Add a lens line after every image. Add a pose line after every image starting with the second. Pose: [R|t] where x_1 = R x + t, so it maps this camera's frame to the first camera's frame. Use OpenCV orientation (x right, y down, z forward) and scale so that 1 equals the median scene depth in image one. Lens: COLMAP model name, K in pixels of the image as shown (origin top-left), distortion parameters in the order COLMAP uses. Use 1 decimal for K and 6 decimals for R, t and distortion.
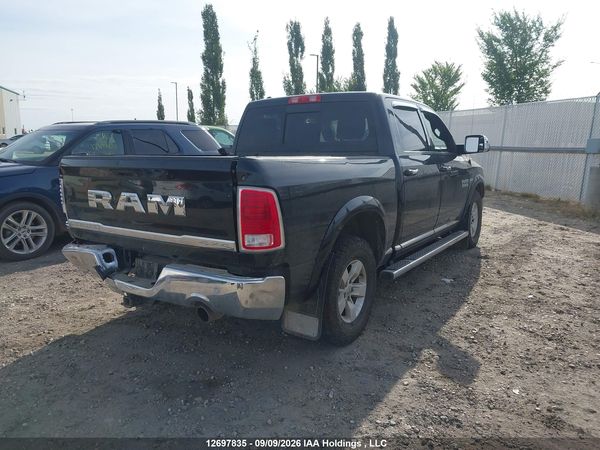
lens RADIAL K [[474.9, 0, 301.1], [0, 474.9, 236.0], [0, 0, 1]] dist [0.031376, -0.044516]
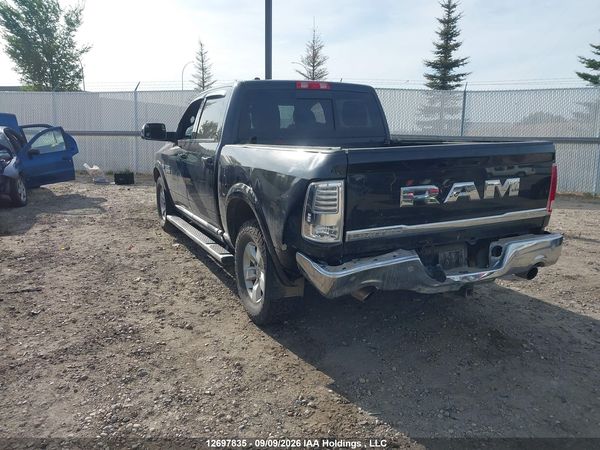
lens RADIAL K [[474.9, 0, 301.1], [0, 474.9, 236.0], [0, 0, 1]] dist [0.031376, -0.044516]
pose [[0.504382, -0.192985, 0.841639, -0.167911], [0.165551, 0.978235, 0.125094, -0.019654], [-0.847462, 0.076239, 0.525353, 0.095460]]
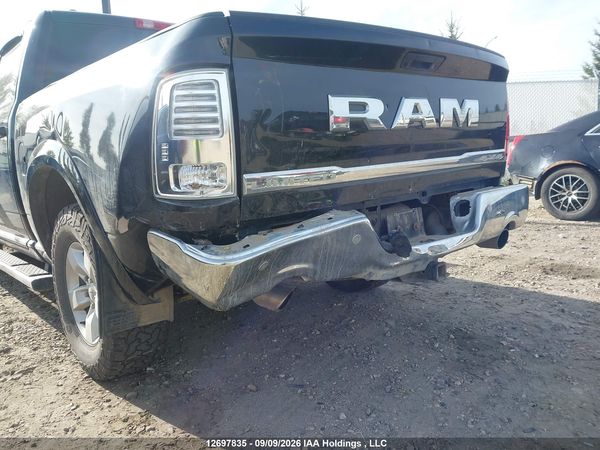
lens RADIAL K [[474.9, 0, 301.1], [0, 474.9, 236.0], [0, 0, 1]] dist [0.031376, -0.044516]
pose [[0.239896, -0.177211, 0.954487, -0.124393], [0.237009, 0.964138, 0.119434, -0.003255], [-0.941423, 0.197571, 0.273293, 0.123334]]
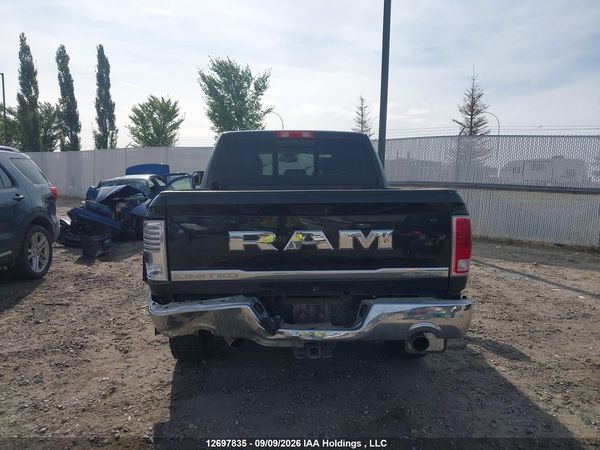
lens RADIAL K [[474.9, 0, 301.1], [0, 474.9, 236.0], [0, 0, 1]] dist [0.031376, -0.044516]
pose [[0.802571, -0.067961, 0.592673, -0.111644], [0.107581, 0.993690, -0.031735, -0.006515], [-0.586777, 0.089230, 0.804817, 0.034769]]
